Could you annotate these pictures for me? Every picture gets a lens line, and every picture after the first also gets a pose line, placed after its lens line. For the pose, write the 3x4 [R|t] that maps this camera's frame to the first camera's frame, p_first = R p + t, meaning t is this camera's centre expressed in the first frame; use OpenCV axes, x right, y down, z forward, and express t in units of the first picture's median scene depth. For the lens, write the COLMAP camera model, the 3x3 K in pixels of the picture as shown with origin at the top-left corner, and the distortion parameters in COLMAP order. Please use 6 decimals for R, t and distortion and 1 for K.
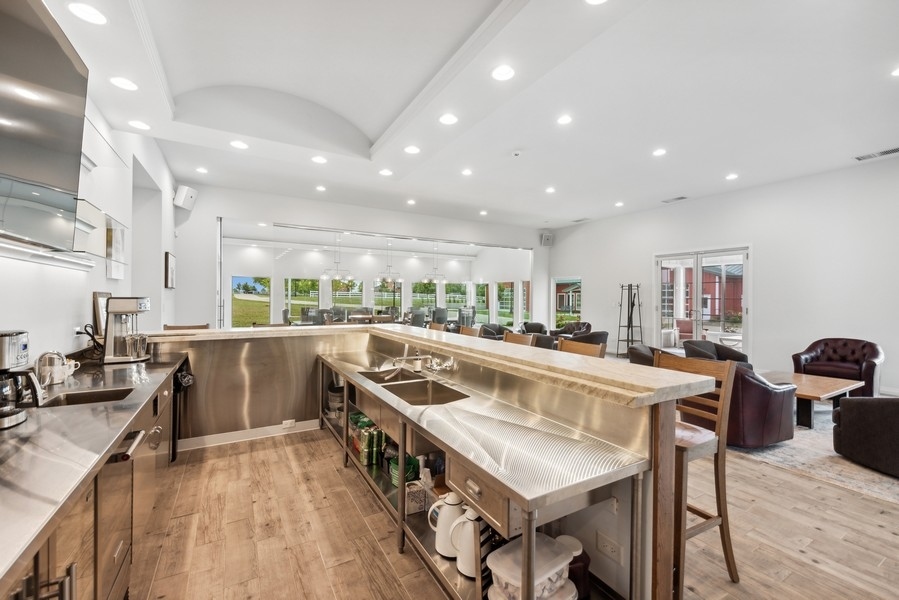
lens RADIAL K [[371.7, 0, 449.2], [0, 371.7, 301.6], [0, 0, 1]] dist [0.004920, 0.000825]
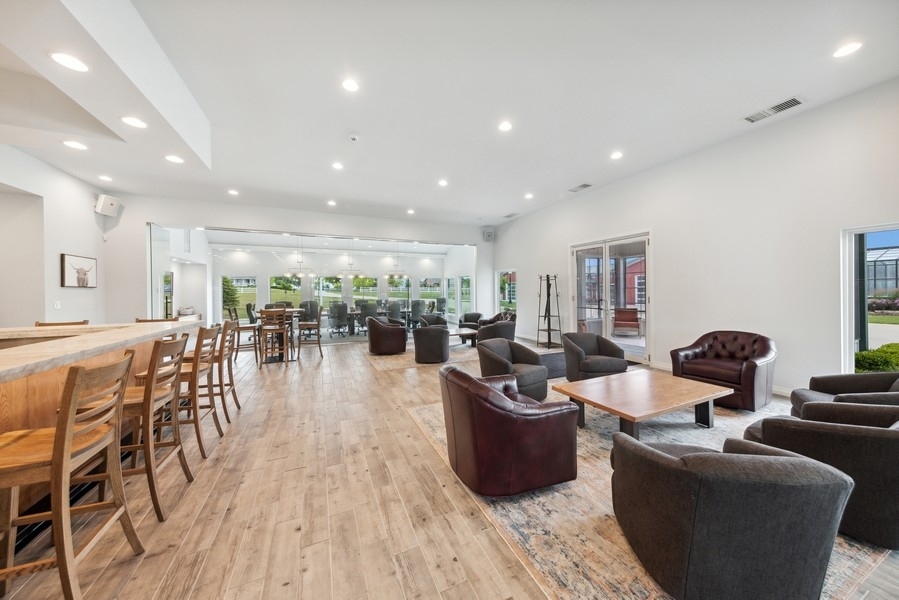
lens RADIAL K [[295.8, 0, 449.8], [0, 295.8, 294.9], [0, 0, 1]] dist [0.001593, -0.000005]
pose [[0.994976, -0.015526, -0.098906, 0.367647], [0.015873, 0.999870, 0.002720, 0.002104], [0.098851, -0.004277, 0.995093, 0.202666]]
